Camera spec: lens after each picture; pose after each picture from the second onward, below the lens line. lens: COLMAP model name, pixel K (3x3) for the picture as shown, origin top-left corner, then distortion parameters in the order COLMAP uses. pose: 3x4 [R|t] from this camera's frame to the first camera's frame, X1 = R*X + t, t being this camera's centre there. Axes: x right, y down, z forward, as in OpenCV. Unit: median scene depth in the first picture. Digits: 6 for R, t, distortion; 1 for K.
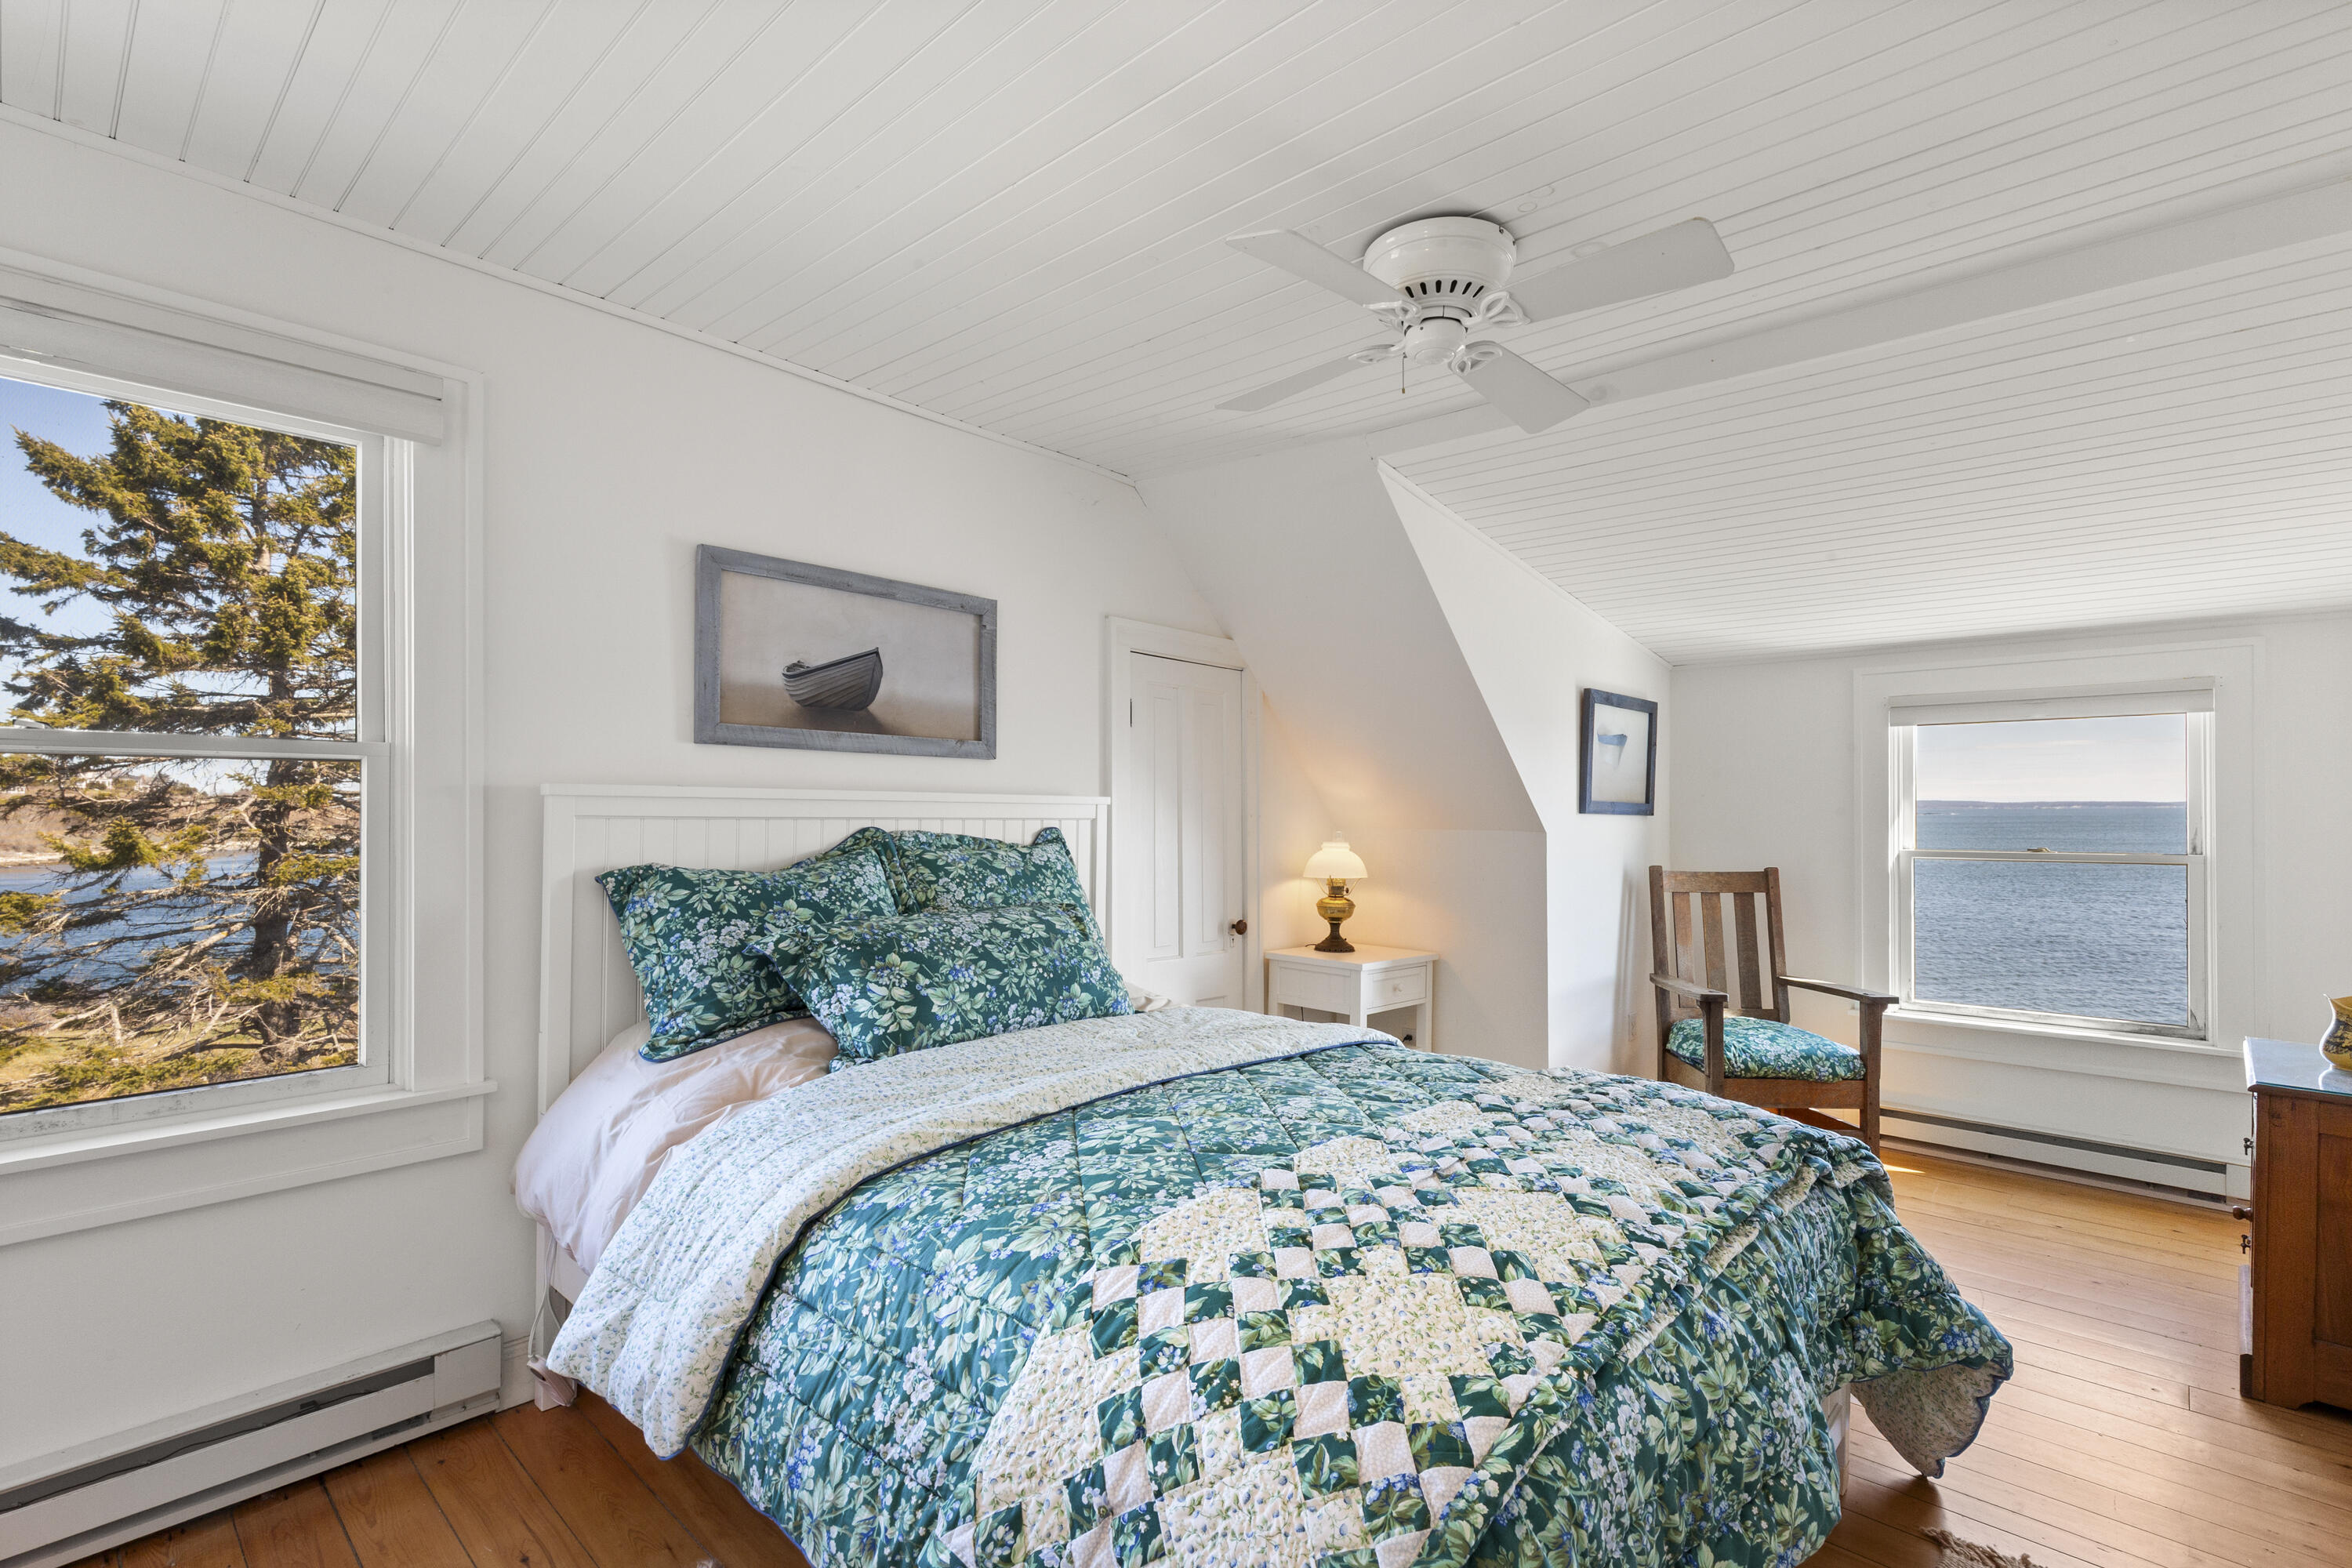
lens RADIAL K [[1075.5, 0, 1176.1], [0, 1075.5, 819.8], [0, 0, 1]] dist [0.000250, -0.000042]
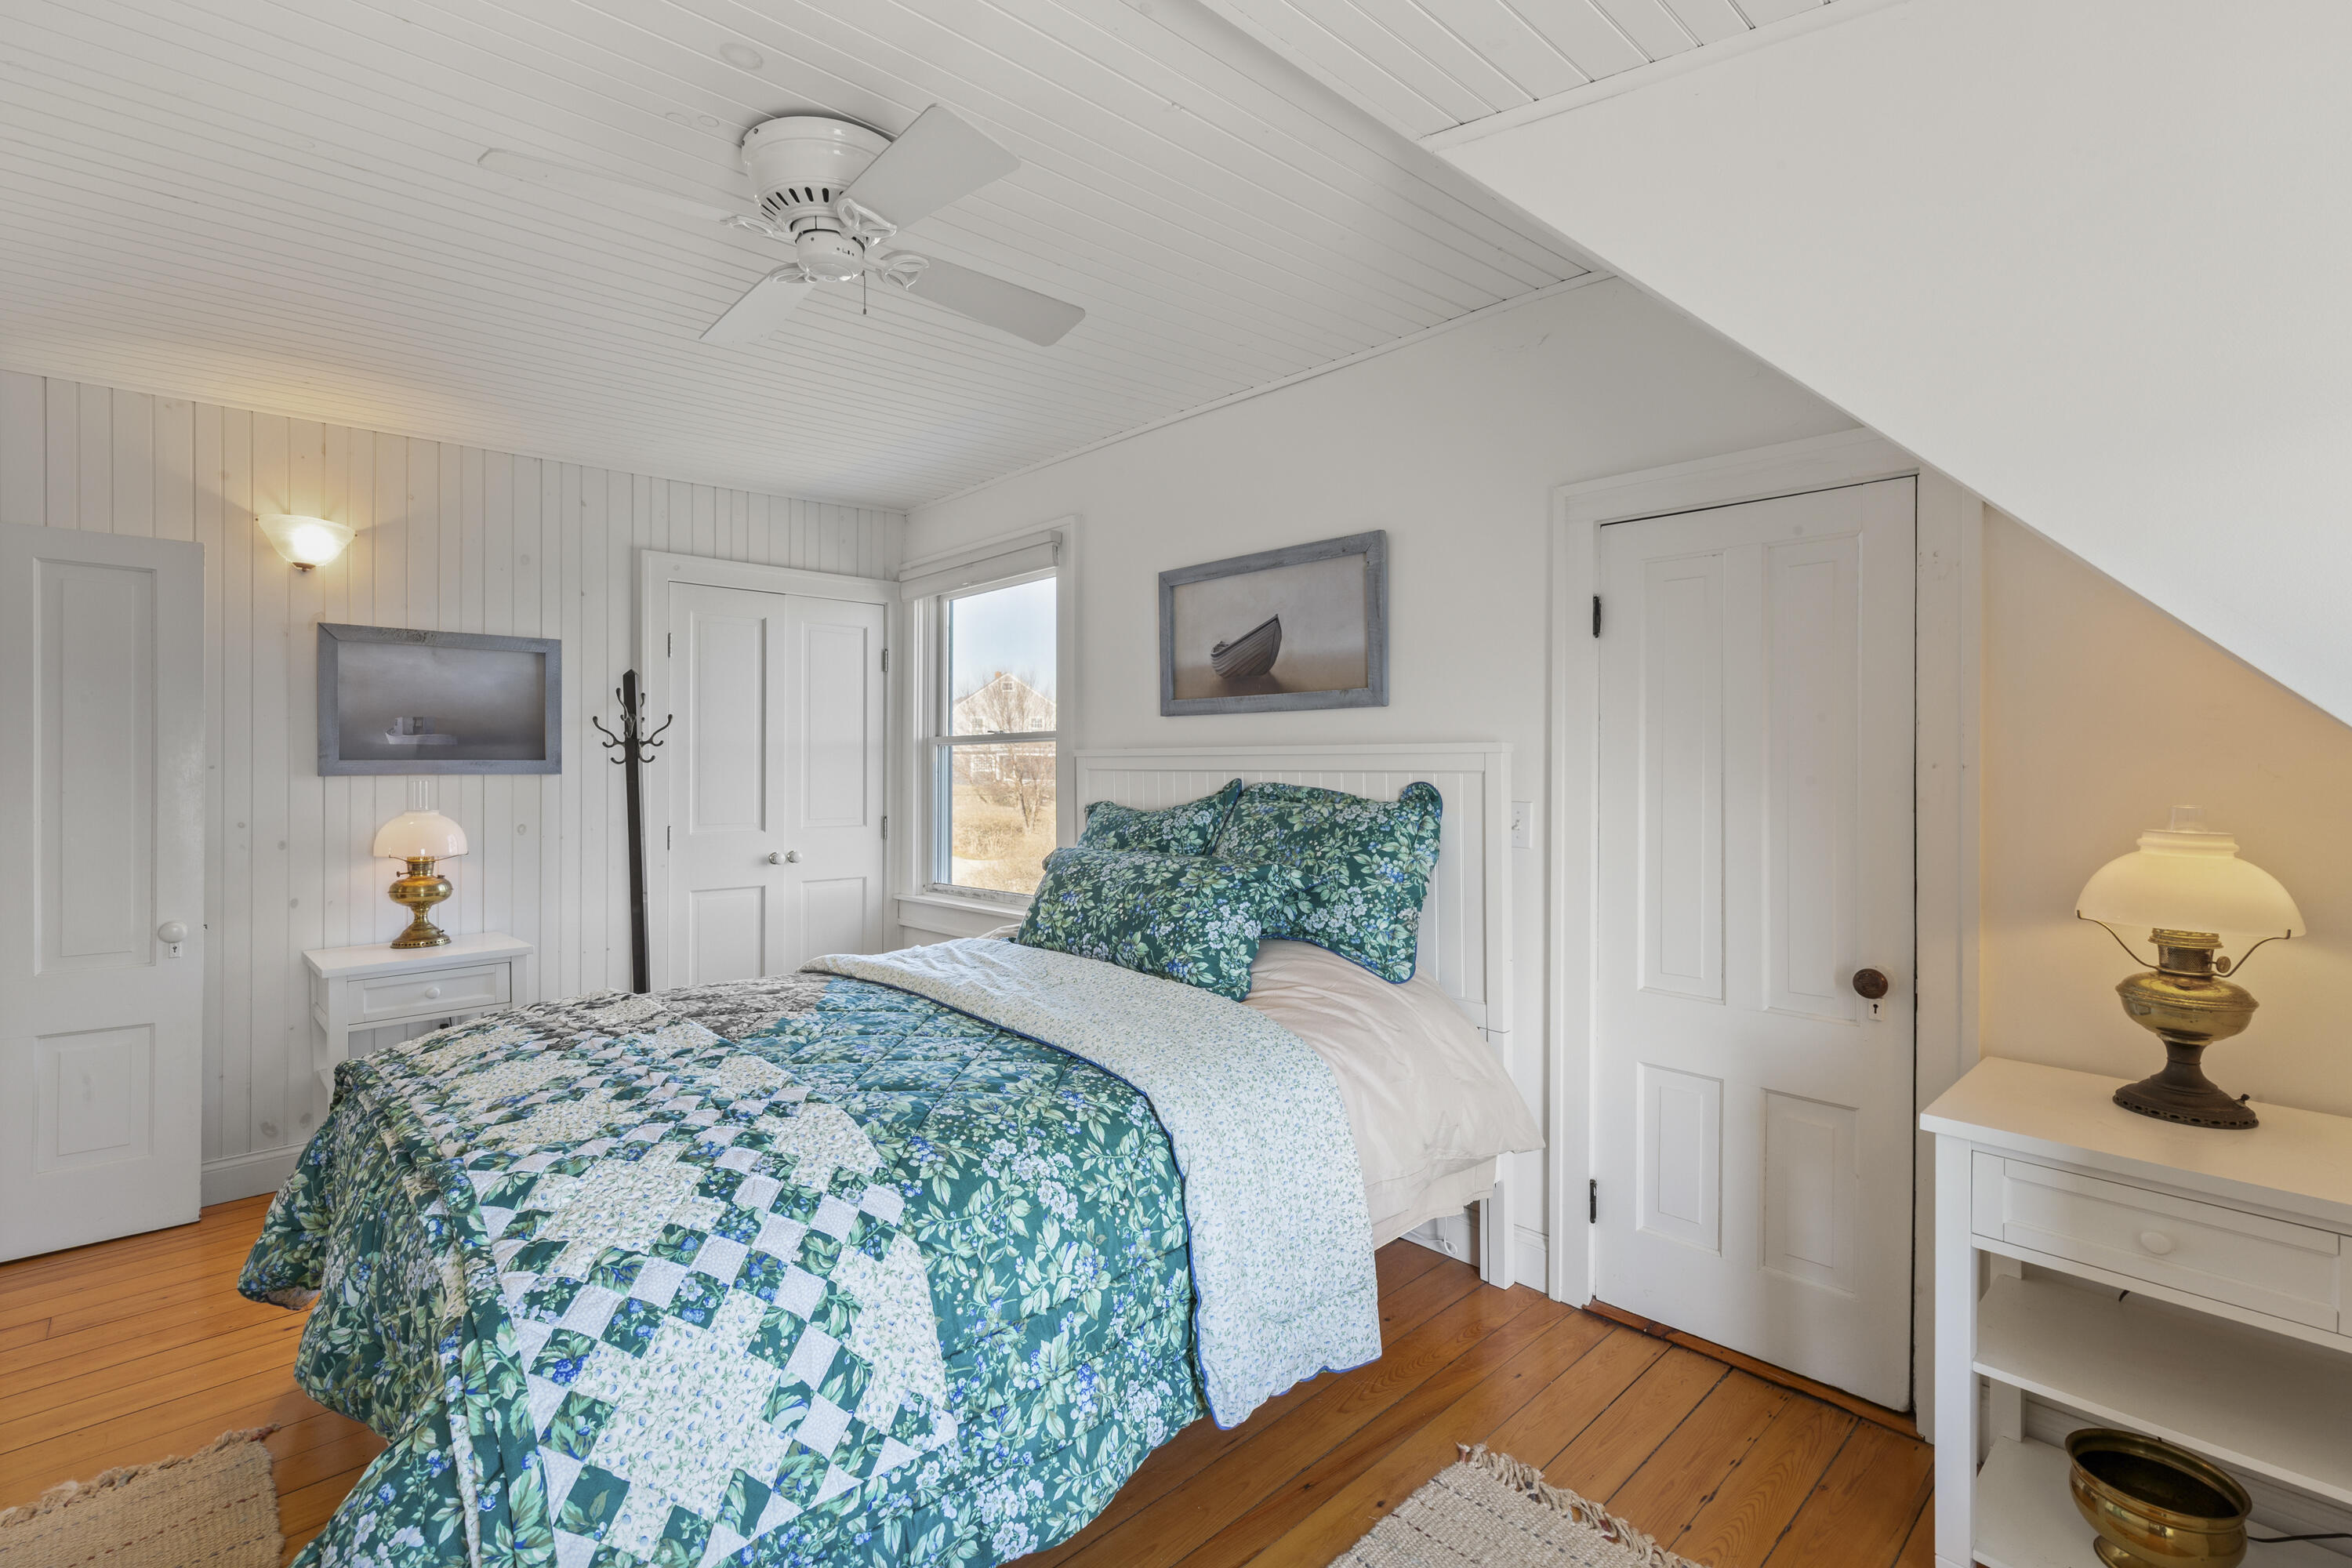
lens RADIAL K [[1077.7, 0, 1173.3], [0, 1077.7, 768.3], [0, 0, 1]] dist [0.000309, -0.000230]
pose [[-0.072743, -0.000565, -0.997351, 0.836913], [-0.000616, 1.000000, -0.000522, -0.003227], [0.997351, 0.000577, -0.072743, 0.993795]]
